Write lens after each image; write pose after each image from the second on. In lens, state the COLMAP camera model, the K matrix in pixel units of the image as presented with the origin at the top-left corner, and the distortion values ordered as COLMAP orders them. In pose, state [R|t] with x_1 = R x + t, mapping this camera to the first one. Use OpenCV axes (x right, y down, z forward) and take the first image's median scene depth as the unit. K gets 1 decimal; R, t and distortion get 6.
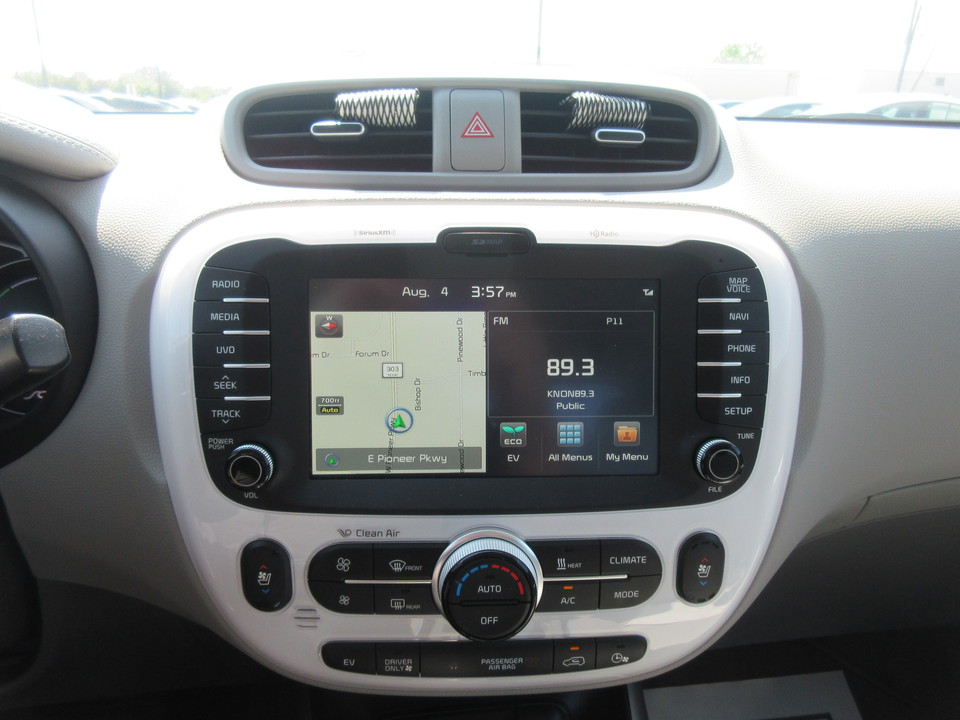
lens RADIAL K [[722.8, 0, 472.5], [0, 722.8, 373.3], [0, 0, 1]] dist [0.020598, -0.011020]
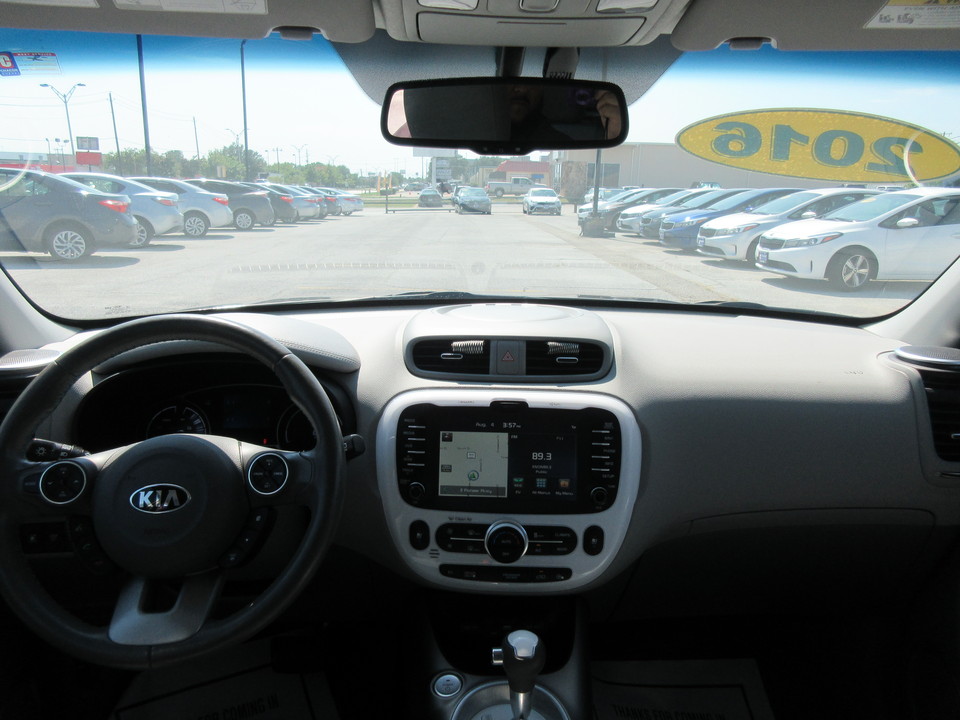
lens RADIAL K [[722.8, 0, 480.0], [0, 722.8, 360.8], [0, 0, 1]] dist [0.020598, -0.011020]
pose [[0.997223, 0.022740, -0.070917, 0.093045], [-0.030371, 0.993638, -0.108451, -0.058904], [0.067999, 0.110304, 0.991569, -1.550699]]
